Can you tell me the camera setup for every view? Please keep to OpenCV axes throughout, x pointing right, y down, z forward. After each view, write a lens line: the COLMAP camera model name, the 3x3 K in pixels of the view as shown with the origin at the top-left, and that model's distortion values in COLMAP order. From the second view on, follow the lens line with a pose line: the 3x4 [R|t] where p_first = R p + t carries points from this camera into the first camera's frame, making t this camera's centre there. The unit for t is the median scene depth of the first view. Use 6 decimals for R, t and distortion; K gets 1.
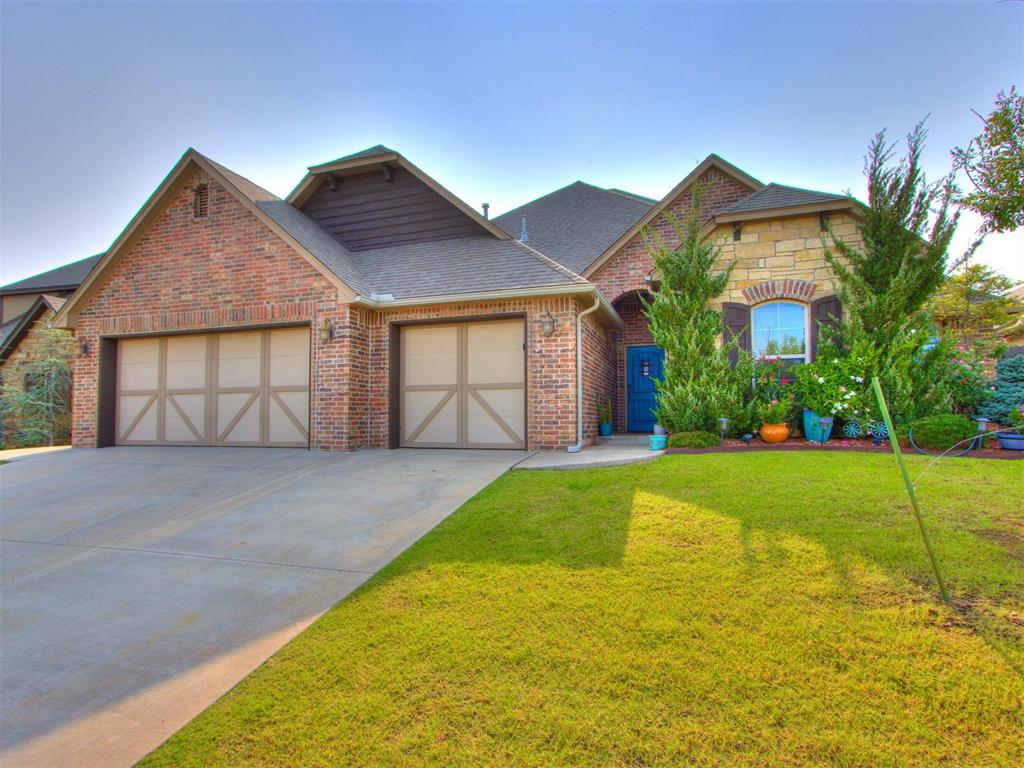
lens RADIAL K [[539.2, 0, 527.2], [0, 539.2, 401.7], [0, 0, 1]] dist [-0.011518, 0.011439]
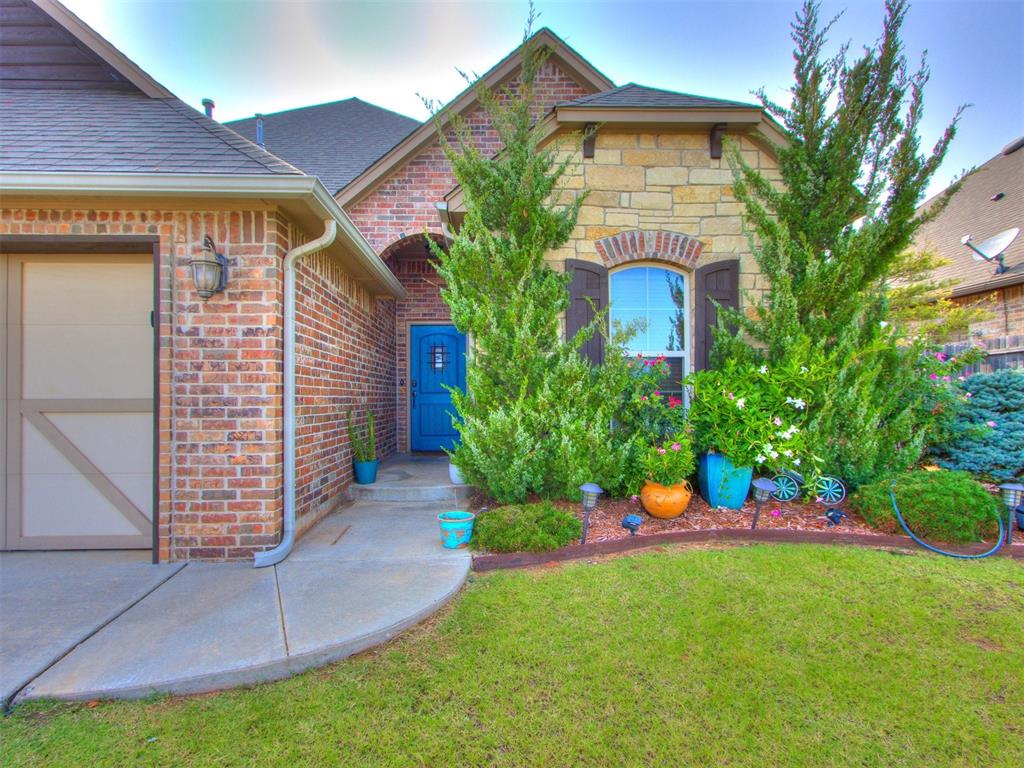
lens RADIAL K [[539.2, 0, 512.4], [0, 539.2, 386.0], [0, 0, 1]] dist [-0.011518, 0.011439]
pose [[0.940551, 0.005737, 0.339603, 0.115292], [-0.012820, 0.999745, 0.018616, -0.058820], [-0.339409, -0.021863, 0.940385, 0.492926]]
